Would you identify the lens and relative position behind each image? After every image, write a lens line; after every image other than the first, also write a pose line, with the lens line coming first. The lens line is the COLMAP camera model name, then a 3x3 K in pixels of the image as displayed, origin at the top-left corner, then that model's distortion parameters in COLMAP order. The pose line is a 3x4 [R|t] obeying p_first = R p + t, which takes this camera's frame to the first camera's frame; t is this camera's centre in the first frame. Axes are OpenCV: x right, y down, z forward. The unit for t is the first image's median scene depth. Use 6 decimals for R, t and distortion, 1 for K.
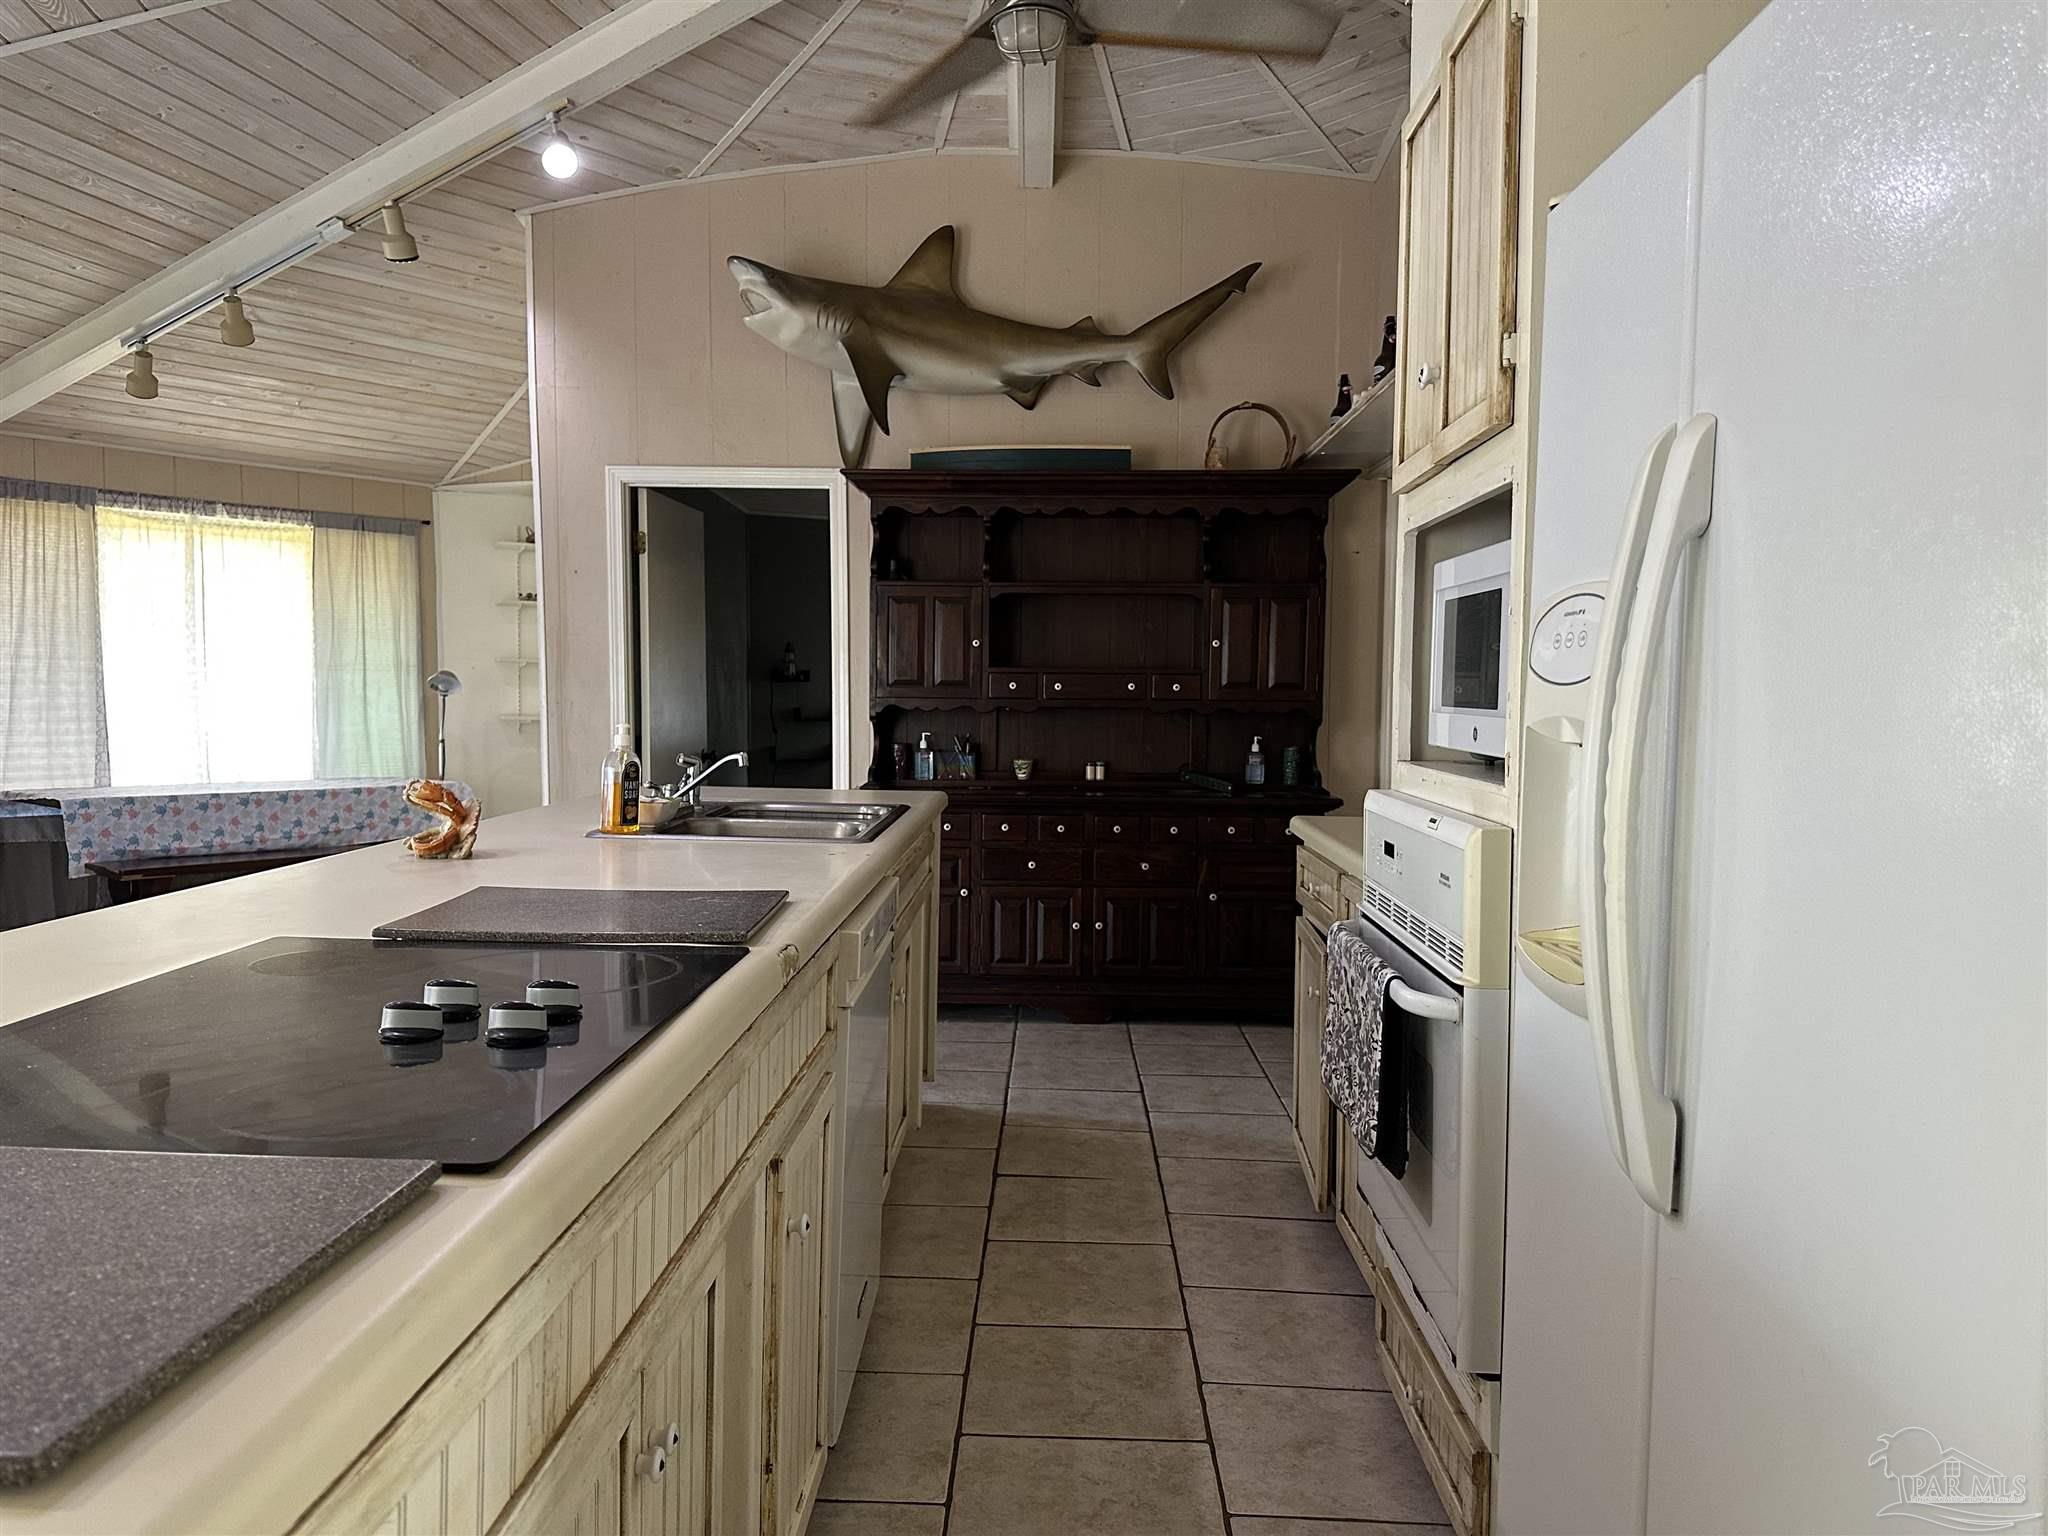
lens RADIAL K [[1433.7, 0, 1022.1], [0, 1433.7, 764.0], [0, 0, 1]] dist [0.010084, -0.028111]
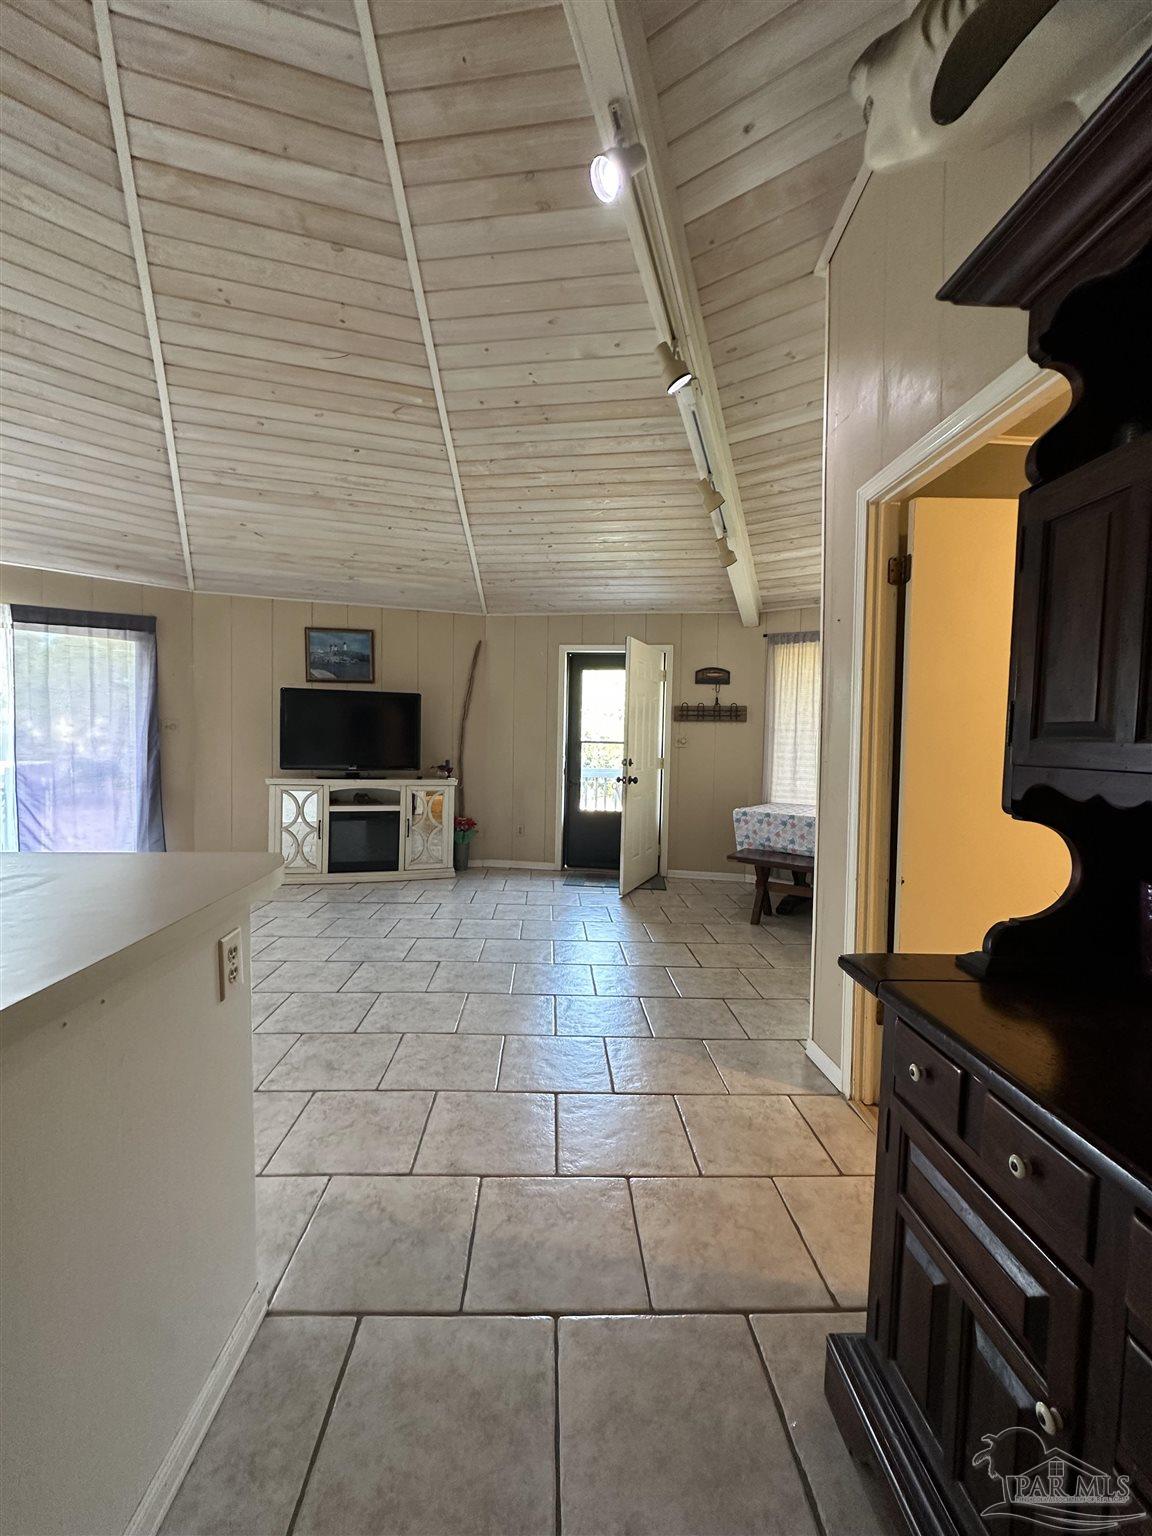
lens RADIAL K [[620.8, 0, 575.7], [0, 620.8, 771.0], [0, 0, 1]] dist [0.001302, 0.000531]
pose [[0.066375, 0.037412, -0.997093, 0.075195], [-0.068710, 0.997096, 0.032838, -0.033223], [0.995426, 0.066331, 0.068753, 0.722024]]
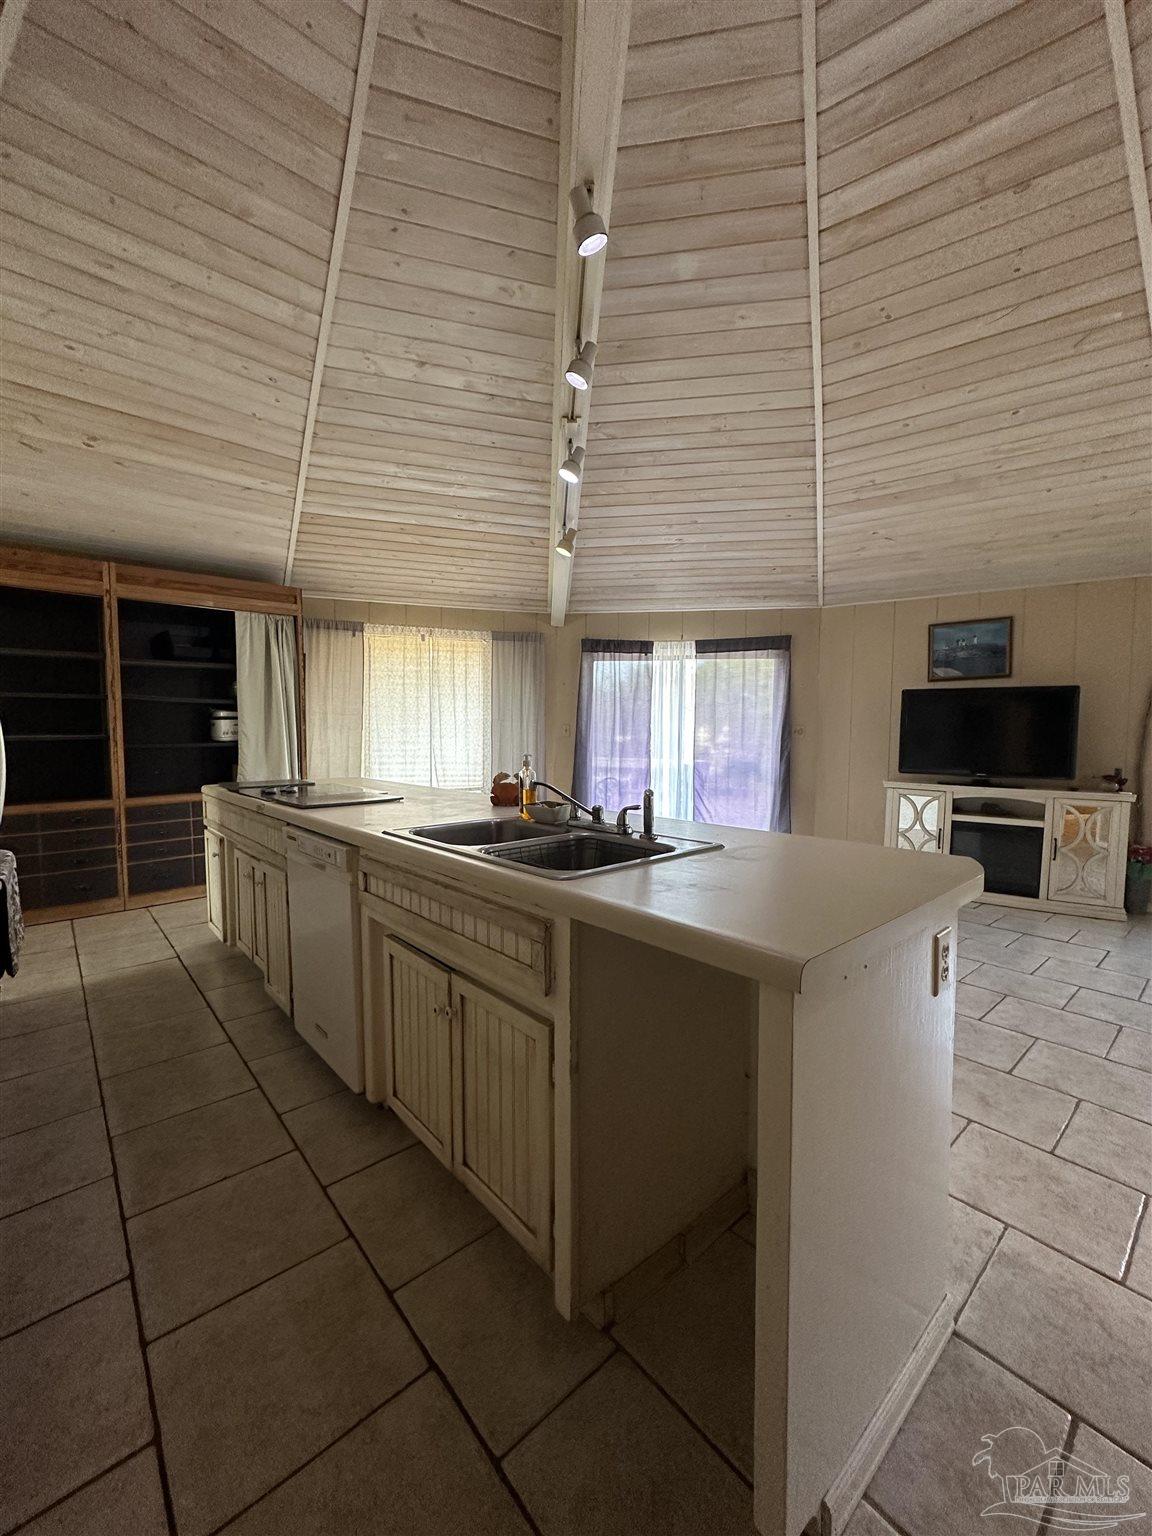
lens RADIAL K [[620.8, 0, 577.3], [0, 620.8, 770.4], [0, 0, 1]] dist [0.001302, 0.000531]
pose [[-0.739172, 0.016136, -0.673323, 0.080672], [-0.056502, 0.994703, 0.085865, -0.031629], [0.671142, 0.101513, -0.734345, 0.711025]]
